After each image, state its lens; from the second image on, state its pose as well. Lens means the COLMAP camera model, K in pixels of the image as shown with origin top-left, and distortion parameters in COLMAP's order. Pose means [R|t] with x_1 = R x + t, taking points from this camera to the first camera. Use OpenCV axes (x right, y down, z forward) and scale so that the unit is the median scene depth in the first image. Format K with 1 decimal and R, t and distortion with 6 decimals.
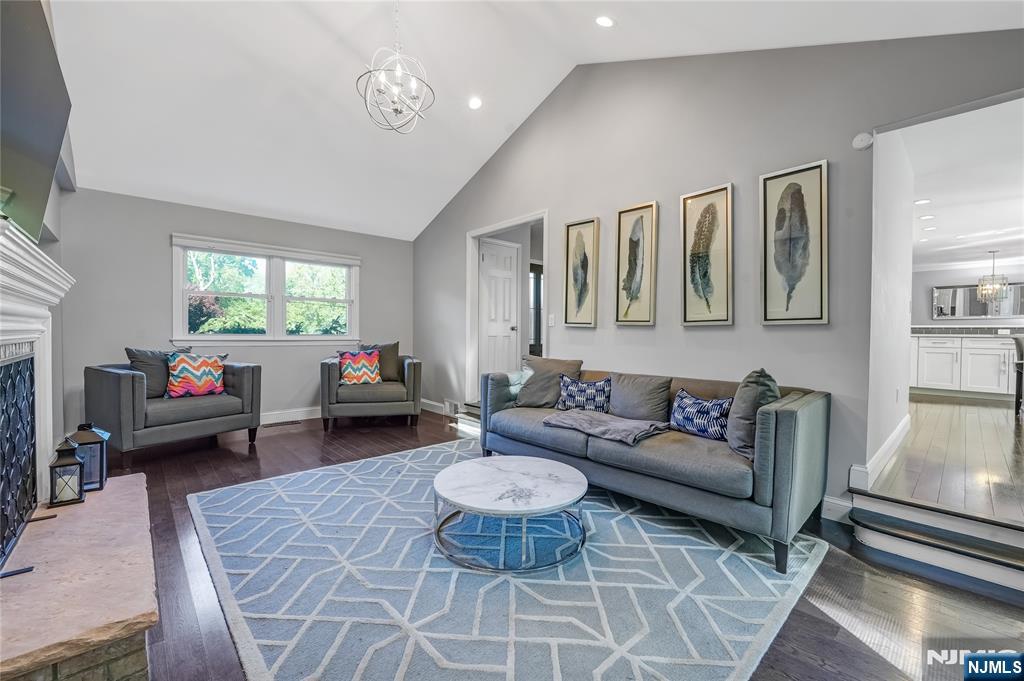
lens RADIAL K [[422.0, 0, 513.3], [0, 422.0, 337.6], [0, 0, 1]] dist [-0.017297, -0.000166]
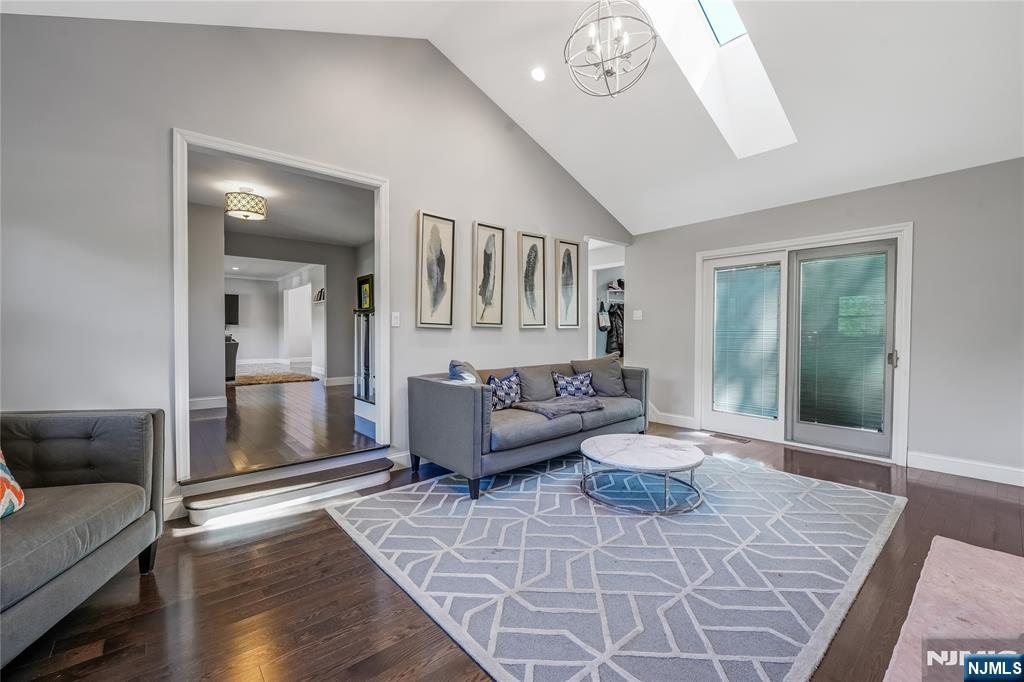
lens RADIAL K [[422.0, 0, 513.3], [0, 422.0, 338.1], [0, 0, 1]] dist [-0.017297, -0.000166]
pose [[0.034213, -0.021354, 0.999186, -0.865687], [0.008865, 0.999739, 0.021063, -0.022971], [-0.999375, 0.008137, 0.034393, 0.893302]]
